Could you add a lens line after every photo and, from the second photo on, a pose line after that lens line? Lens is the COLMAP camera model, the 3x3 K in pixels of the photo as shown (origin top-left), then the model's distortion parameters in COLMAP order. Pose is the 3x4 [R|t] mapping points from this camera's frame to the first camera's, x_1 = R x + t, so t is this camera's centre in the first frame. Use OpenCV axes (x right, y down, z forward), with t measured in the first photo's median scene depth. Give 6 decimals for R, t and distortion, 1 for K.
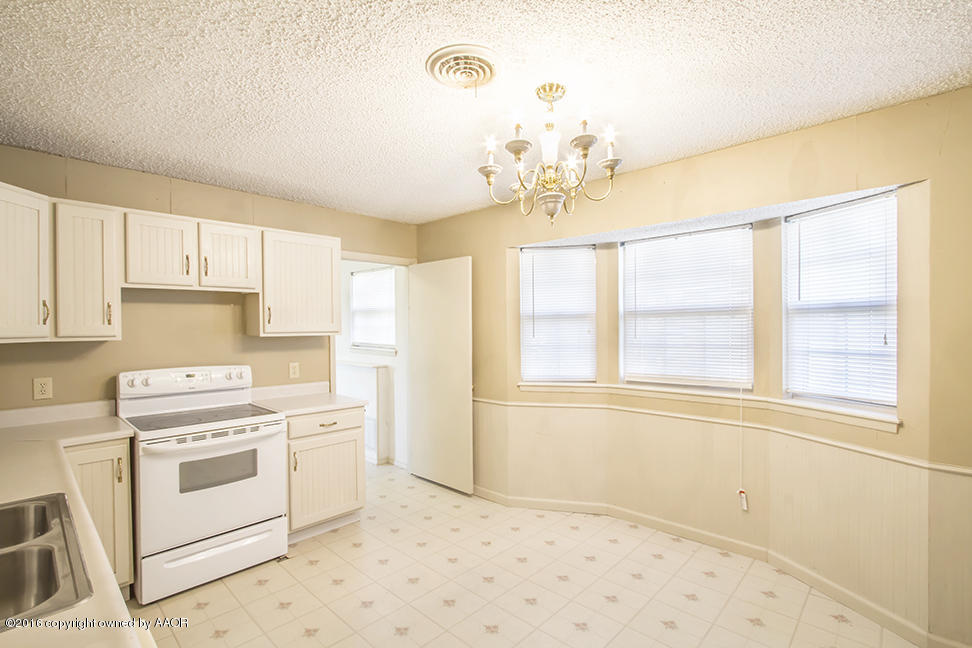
lens RADIAL K [[459.7, 0, 465.9], [0, 459.7, 328.7], [0, 0, 1]] dist [-0.001581, -0.000347]
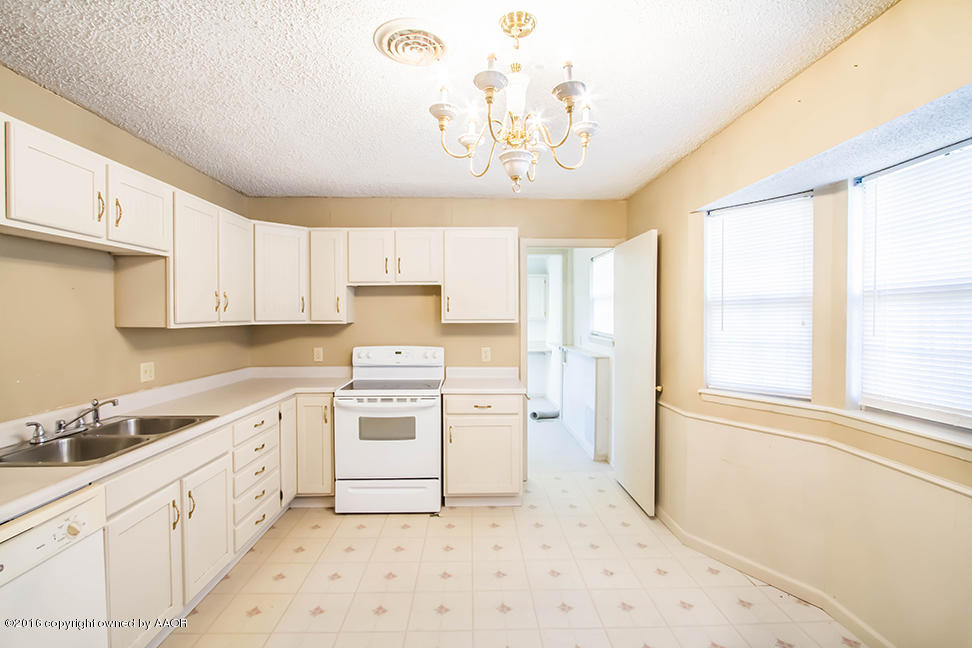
lens RADIAL K [[459.7, 0, 465.9], [0, 459.7, 328.7], [0, 0, 1]] dist [-0.001581, -0.000347]
pose [[0.719755, 0.025623, -0.693755, 0.402194], [-0.006344, 0.999520, 0.030334, -0.003948], [0.694199, -0.017431, 0.719572, 0.205156]]
